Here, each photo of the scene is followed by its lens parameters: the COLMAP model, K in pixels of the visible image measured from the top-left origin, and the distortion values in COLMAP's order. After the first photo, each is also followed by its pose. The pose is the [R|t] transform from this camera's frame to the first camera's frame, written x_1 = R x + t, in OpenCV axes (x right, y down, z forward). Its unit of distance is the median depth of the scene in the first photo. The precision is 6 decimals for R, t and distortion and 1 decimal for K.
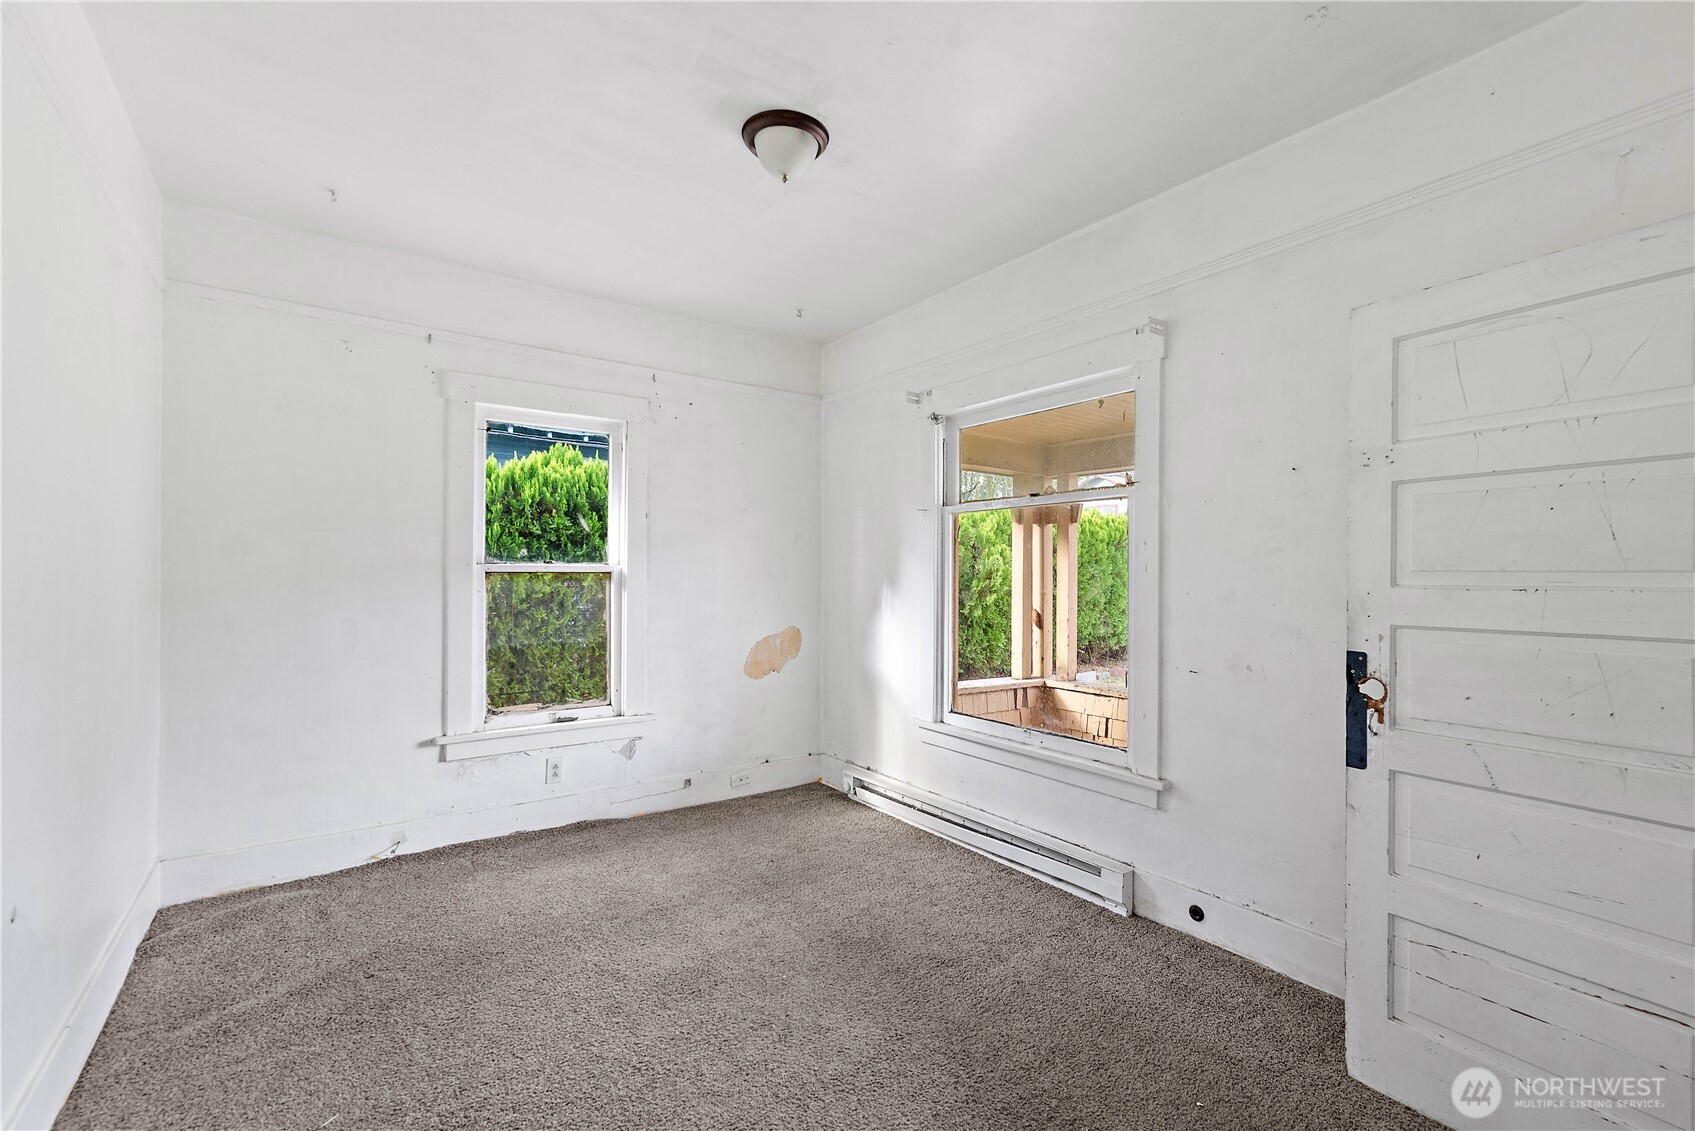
lens RADIAL K [[745.3, 0, 847.1], [0, 745.3, 579.6], [0, 0, 1]] dist [0.001308, 0.000003]
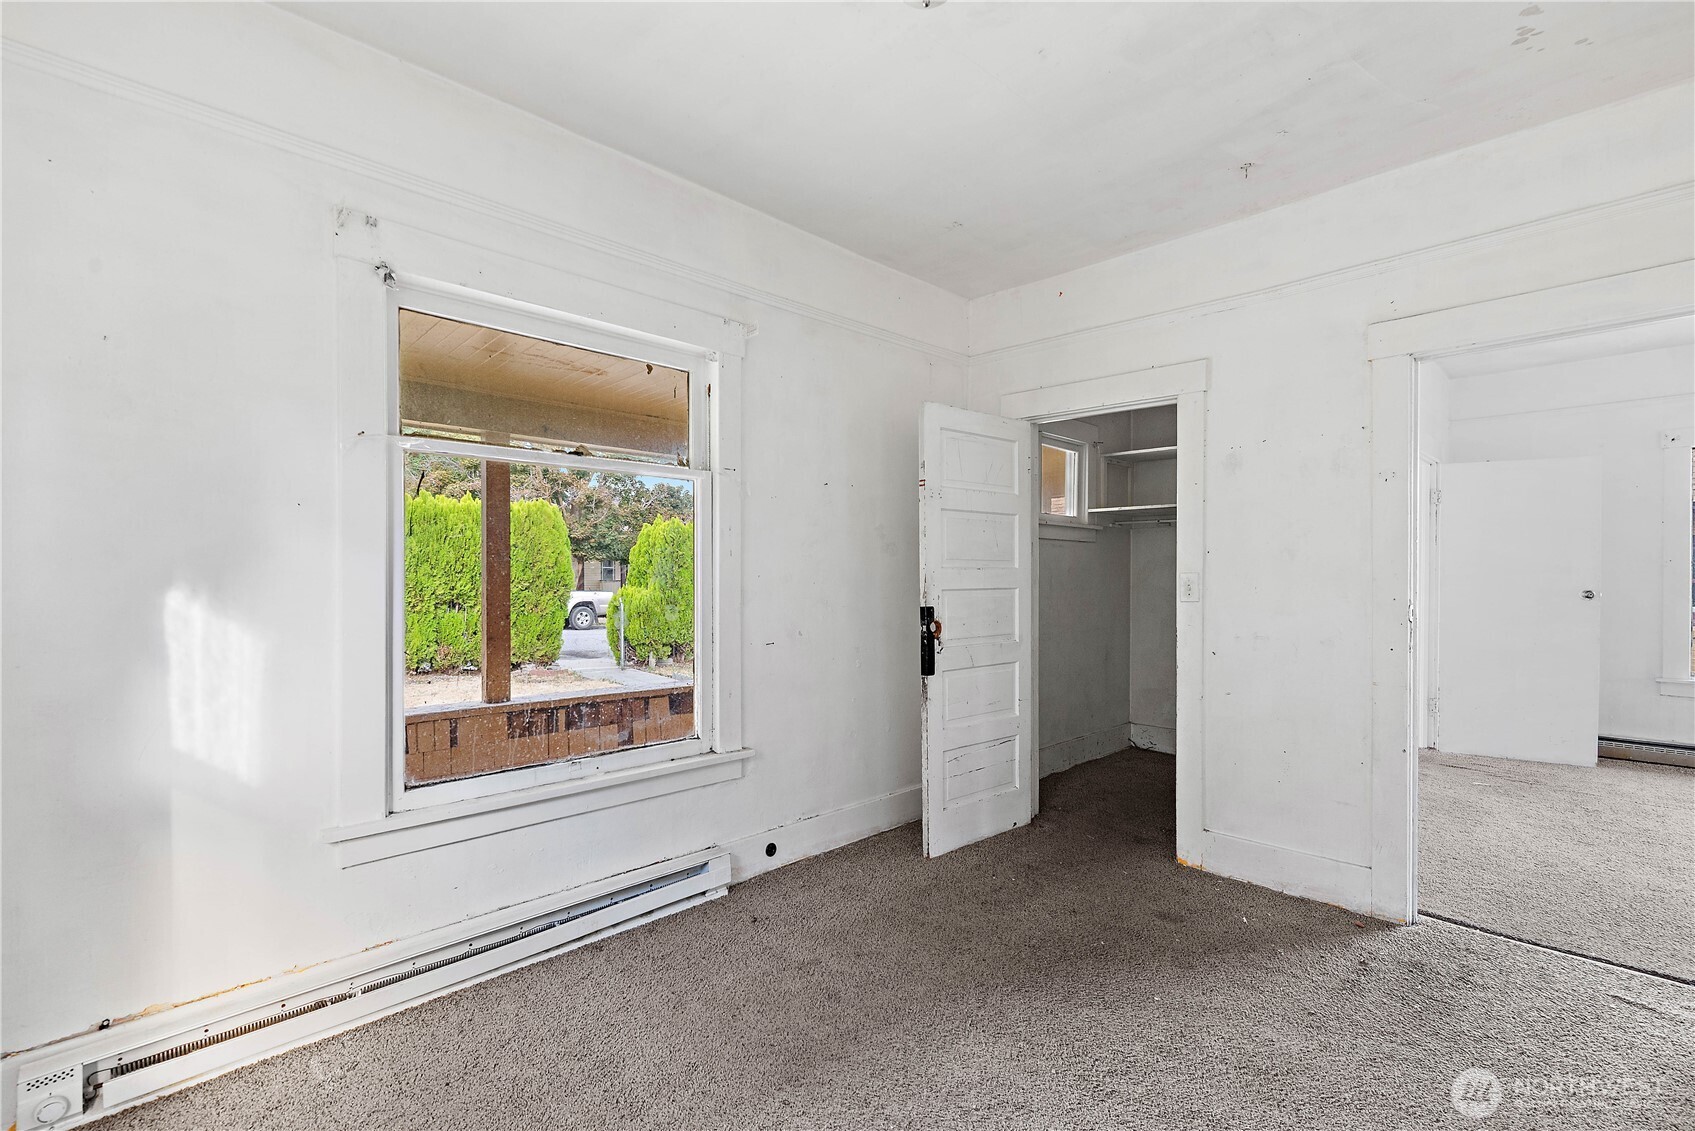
lens RADIAL K [[761.1, 0, 865.4], [0, 761.1, 575.5], [0, 0, 1]] dist [0.001075, 0.000086]
pose [[-0.173918, -0.011218, 0.984696, -0.968386], [0.001576, 0.999931, 0.011670, 0.006442], [-0.984759, 0.003581, -0.173888, 1.417581]]
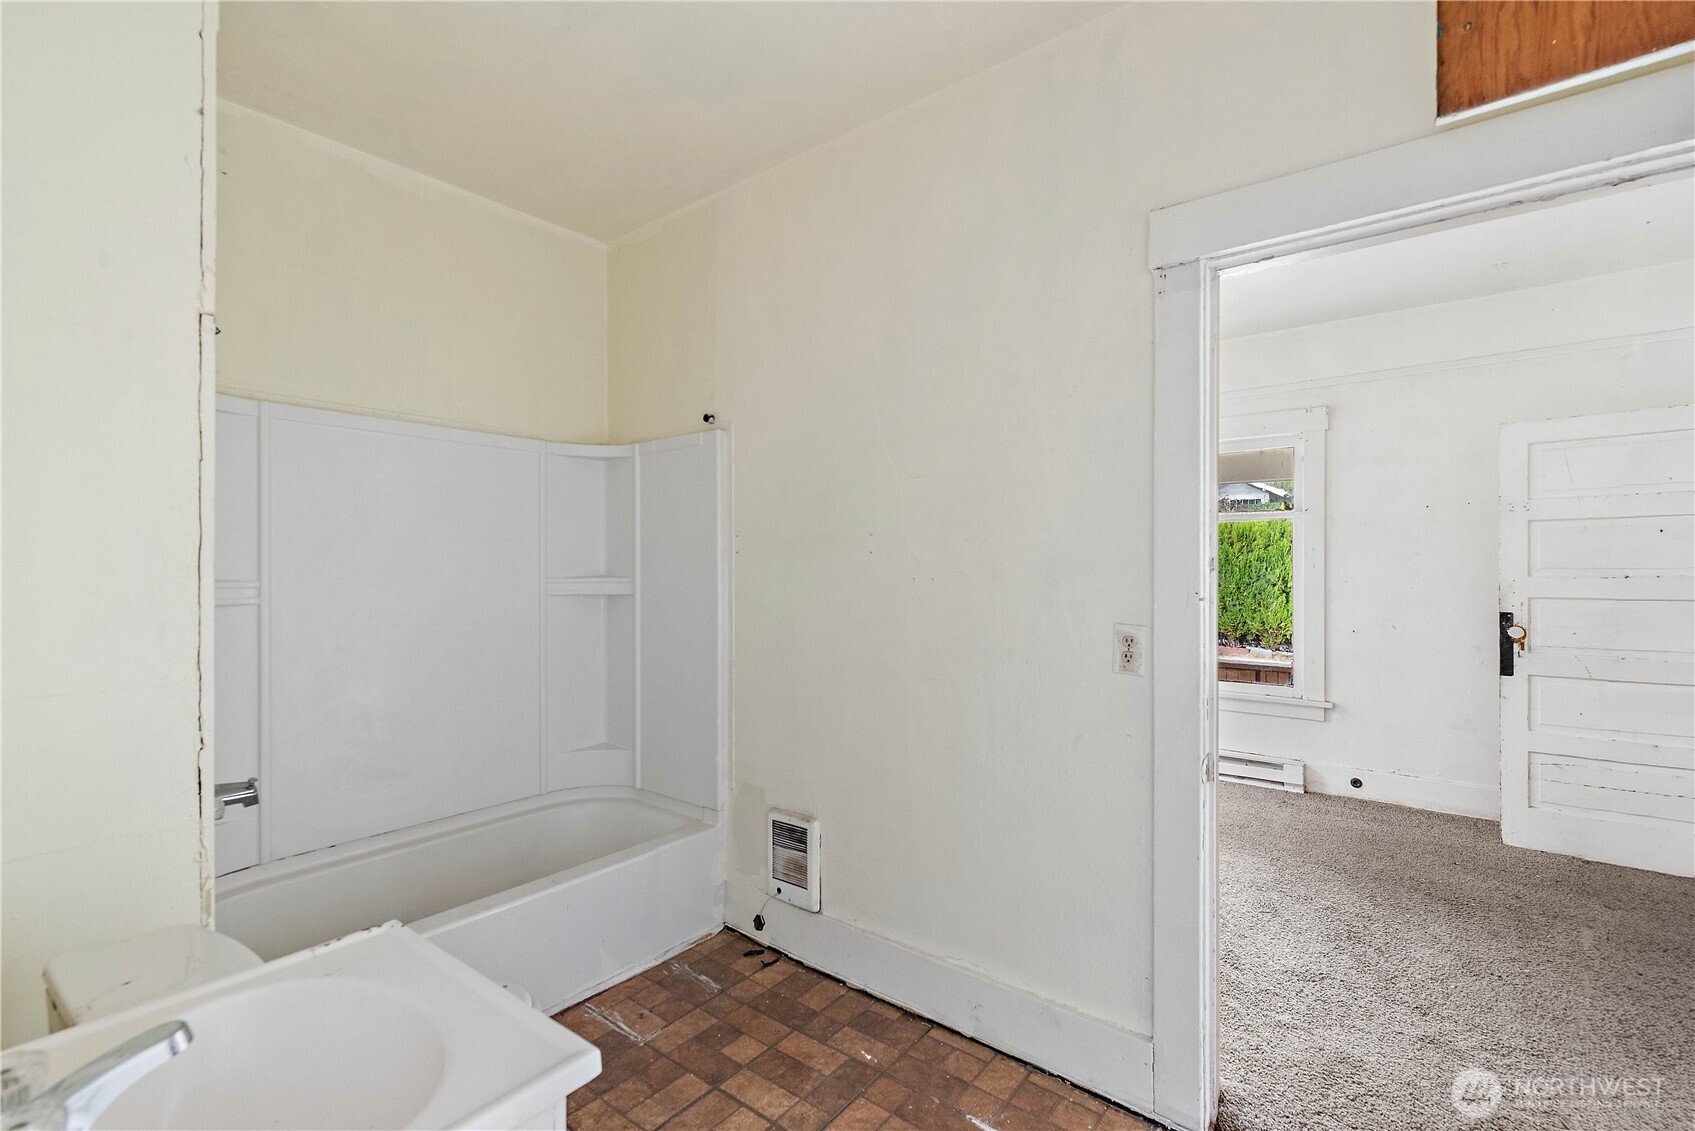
lens RADIAL K [[761.1, 0, 839.2], [0, 761.1, 573.8], [0, 0, 1]] dist [0.001397, -0.000161]
pose [[0.962422, -0.010757, 0.271345, -1.370719], [0.009320, 0.999935, 0.006583, -0.024570], [-0.271398, -0.003807, 0.962460, -0.346742]]
